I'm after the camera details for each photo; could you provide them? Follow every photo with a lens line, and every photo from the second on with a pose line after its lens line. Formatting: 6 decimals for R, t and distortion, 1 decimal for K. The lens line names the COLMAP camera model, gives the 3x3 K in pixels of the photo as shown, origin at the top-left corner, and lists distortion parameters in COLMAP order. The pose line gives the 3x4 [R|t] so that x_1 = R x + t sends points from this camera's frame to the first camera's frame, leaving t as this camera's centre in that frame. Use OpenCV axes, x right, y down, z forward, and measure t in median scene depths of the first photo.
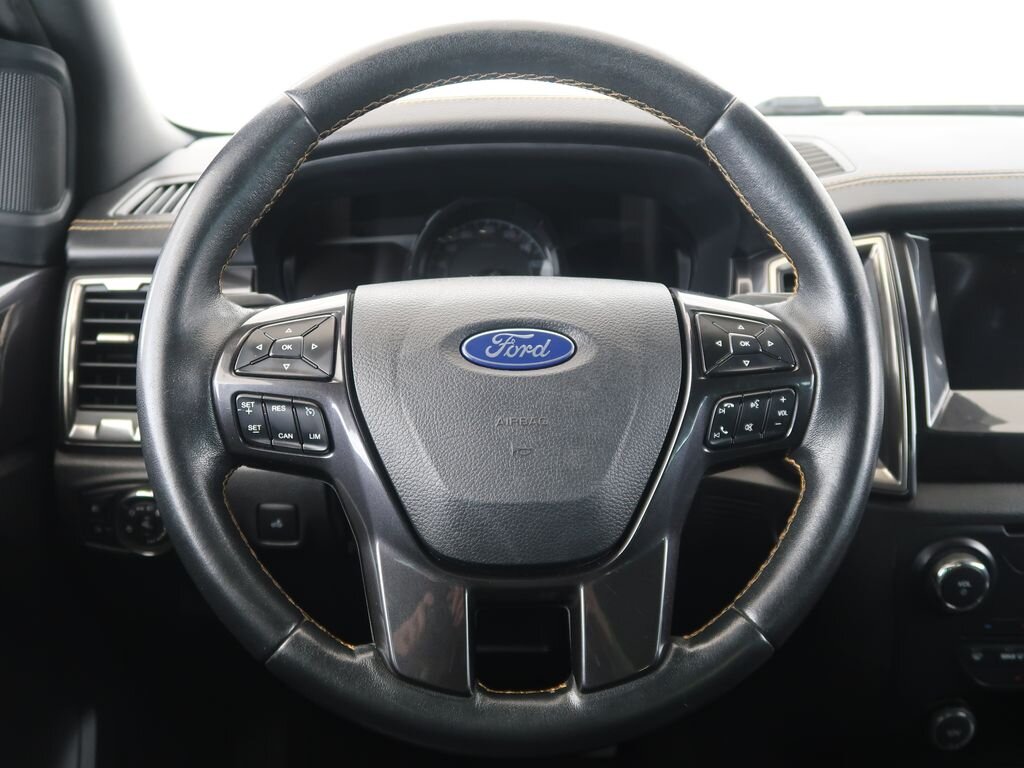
lens RADIAL K [[1150.7, 0, 510.8], [0, 1150.7, 384.4], [0, 0, 1]] dist [-0.005324, 0.000000]
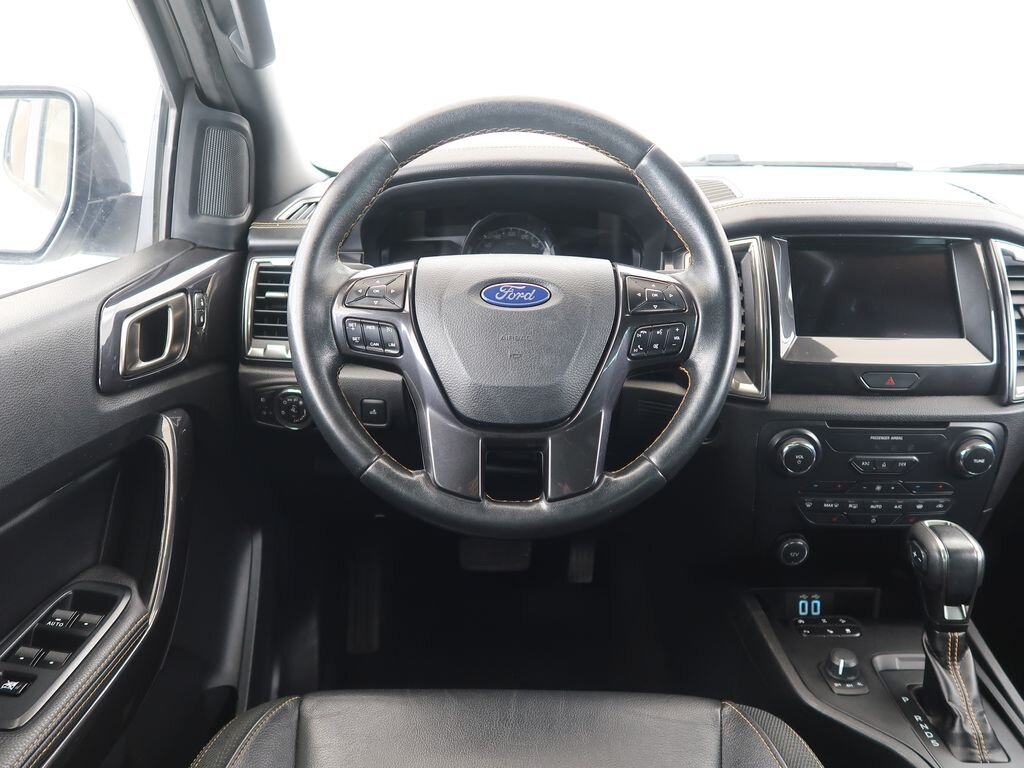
lens RADIAL K [[802.6, 0, 512.5], [0, 802.6, 388.2], [0, 0, 1]] dist [-0.036192, 0.005360]
pose [[0.998591, 0.023552, -0.047548, 0.057449], [-0.022235, 0.999359, 0.028040, 0.067358], [0.048178, -0.026944, 0.998475, -0.144109]]
